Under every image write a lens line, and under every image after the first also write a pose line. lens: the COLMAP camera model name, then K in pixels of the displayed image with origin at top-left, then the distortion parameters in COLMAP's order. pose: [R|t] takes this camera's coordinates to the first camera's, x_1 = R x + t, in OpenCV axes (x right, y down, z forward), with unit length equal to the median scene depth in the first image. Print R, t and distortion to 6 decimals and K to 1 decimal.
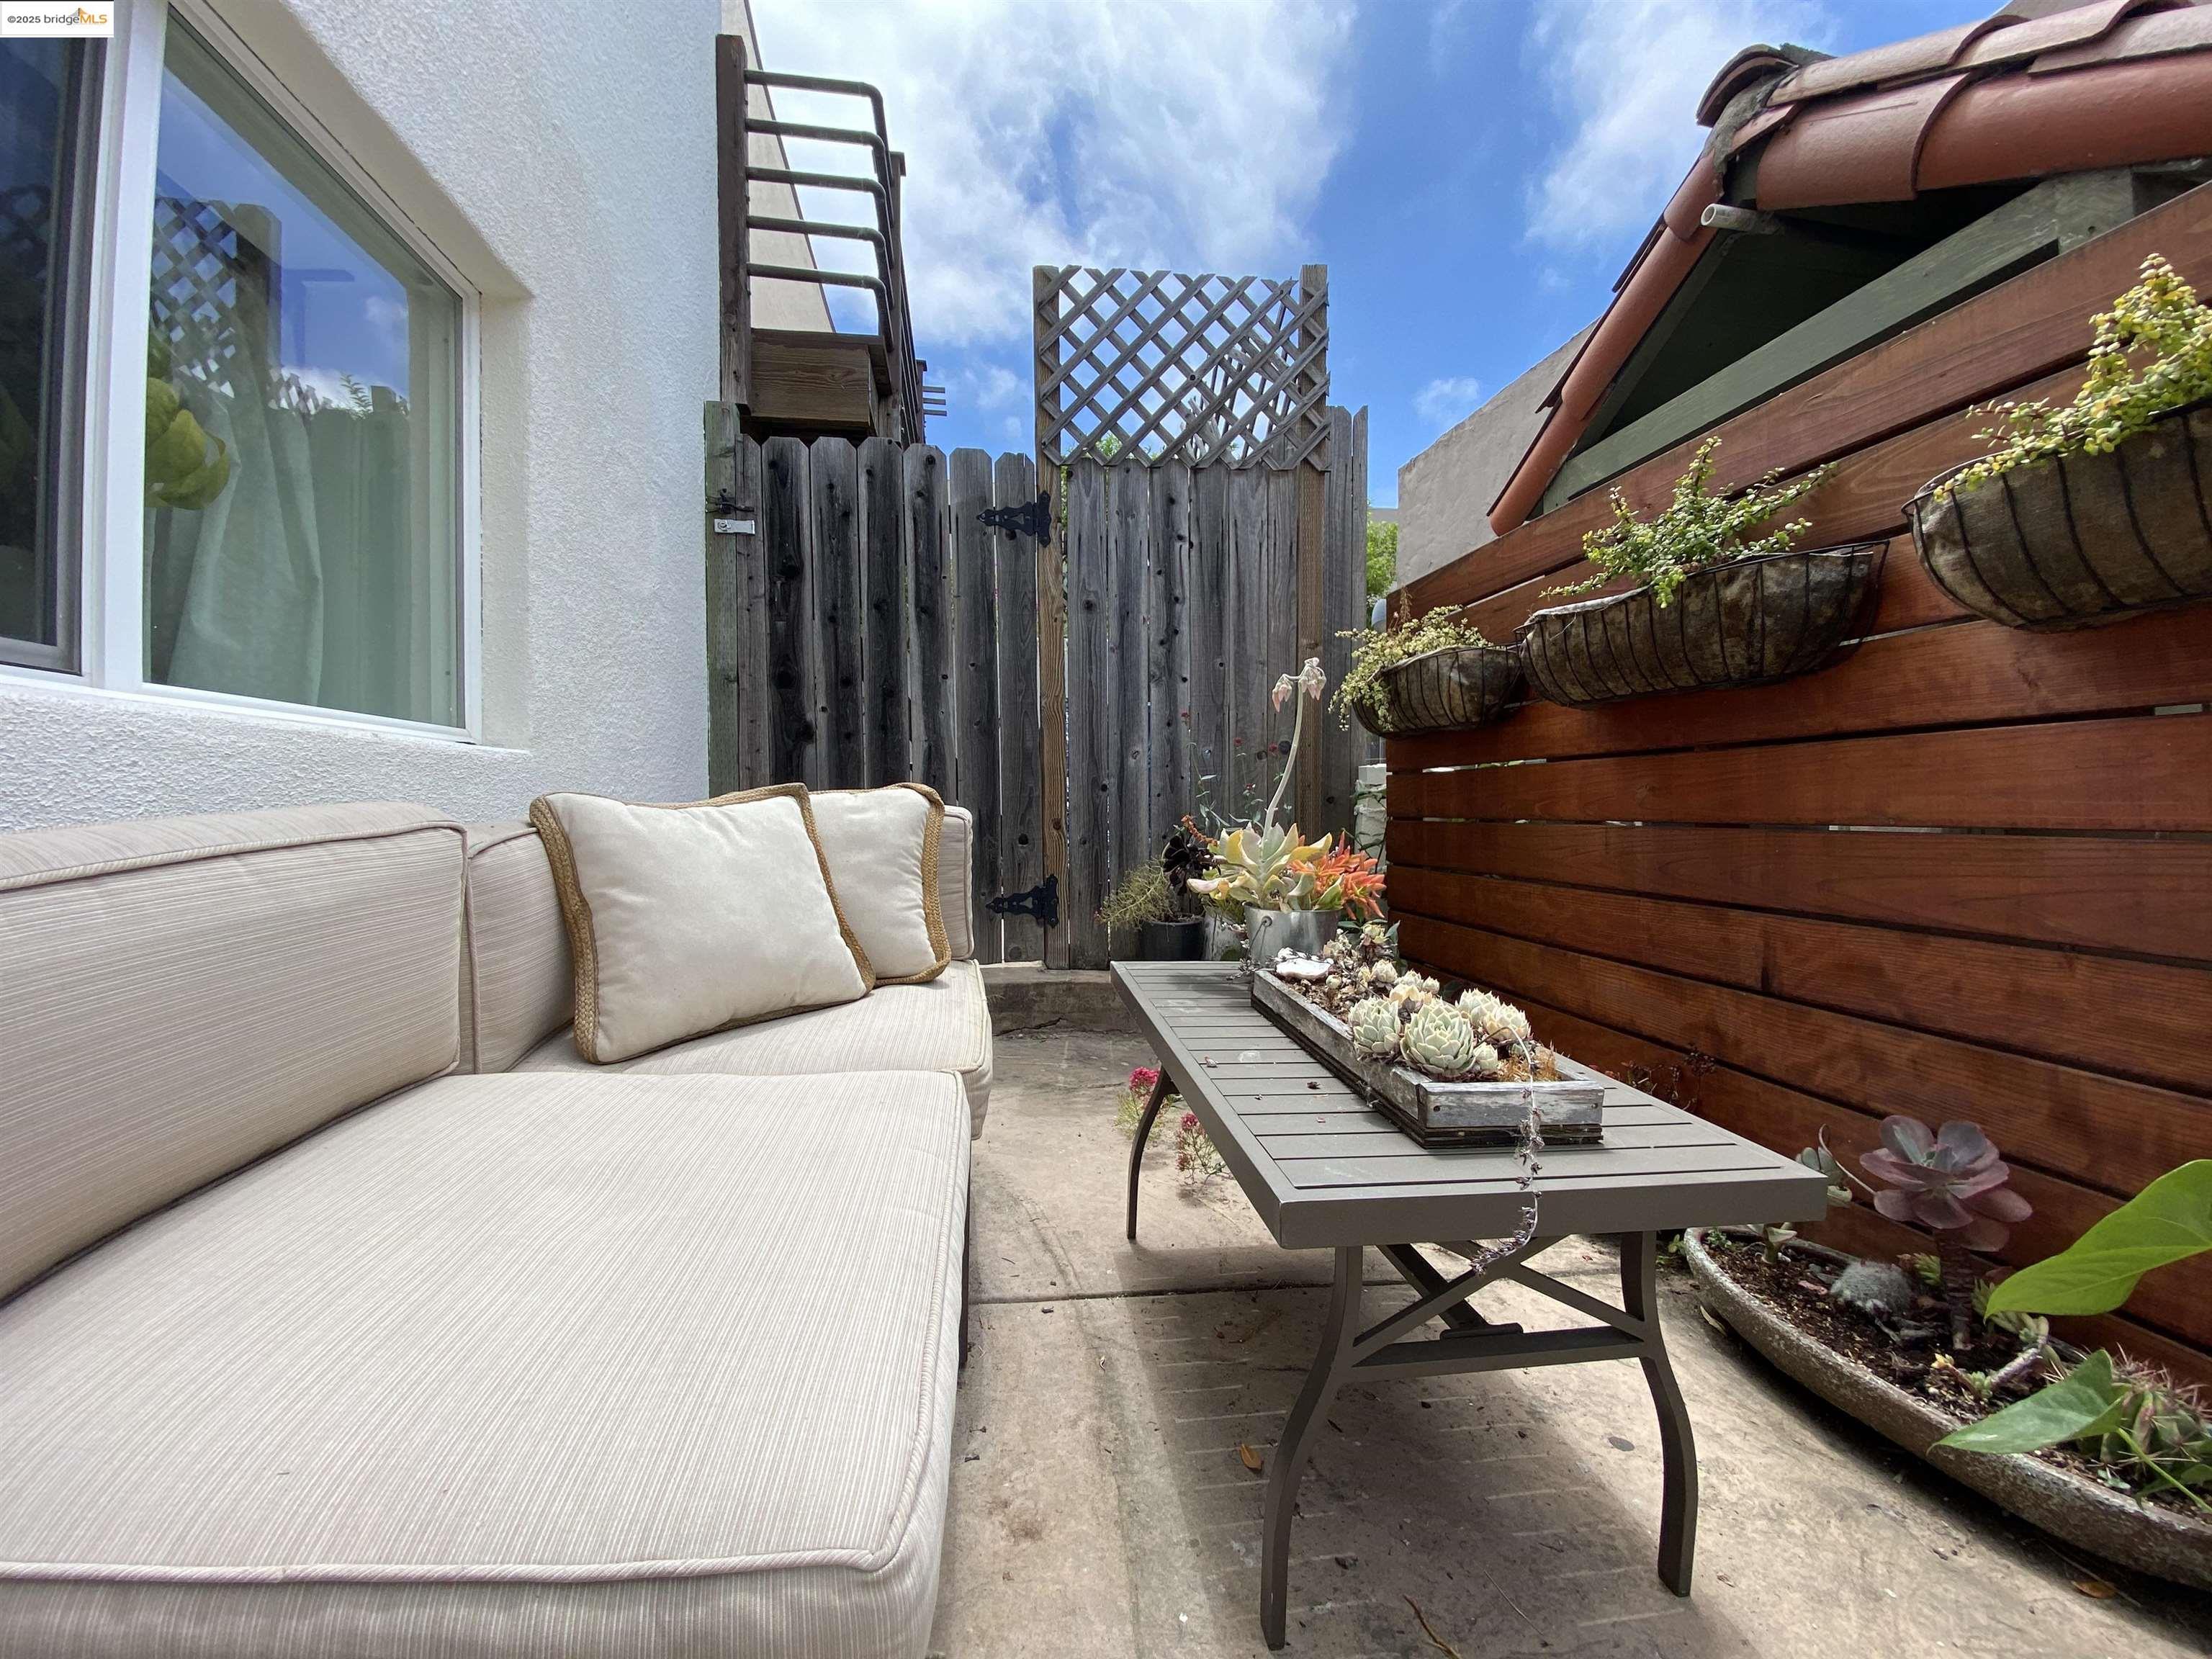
lens RADIAL K [[884.0, 0, 1106.0], [0, 884.0, 829.5], [0, 0, 1]] dist [0.034694, -0.026602]
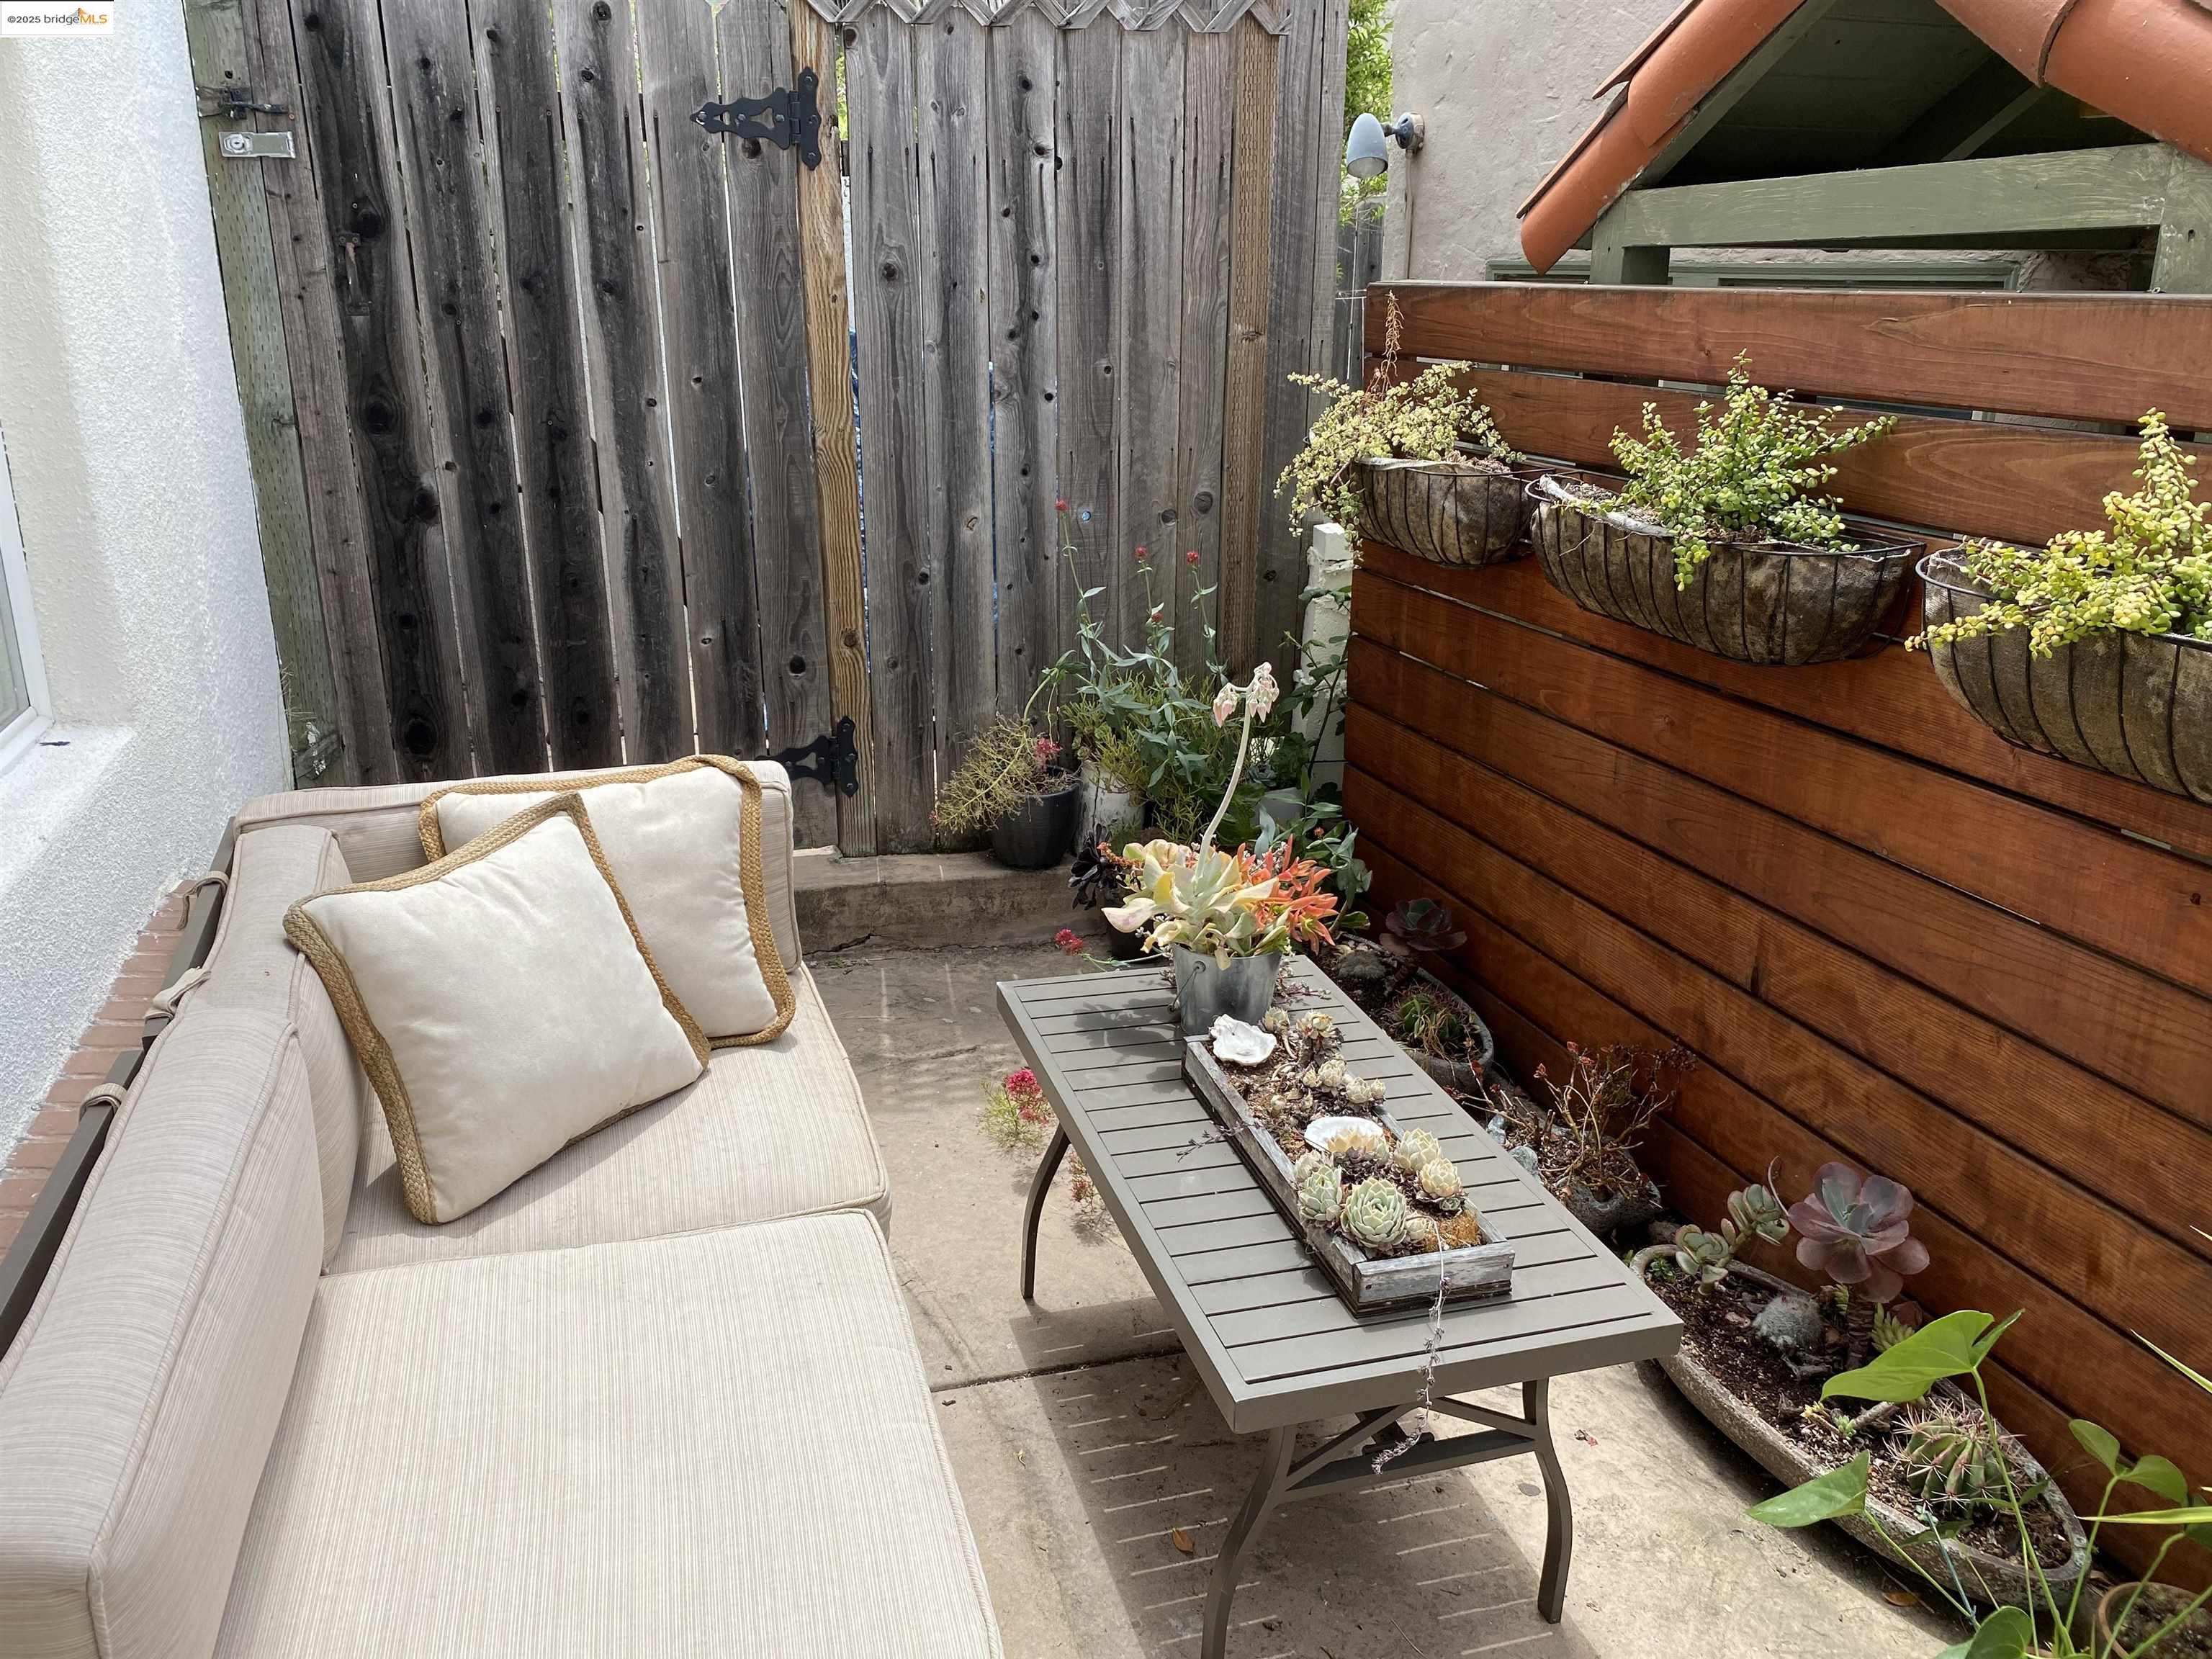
lens RADIAL K [[1676.4, 0, 1106.0], [0, 1676.4, 829.5], [0, 0, 1]] dist [0.053700, -0.073148]
pose [[0.986791, -0.039819, 0.157026, -0.130098], [-0.007487, 0.957074, 0.289748, -0.424206], [-0.161823, -0.287096, 0.944134, -0.385919]]
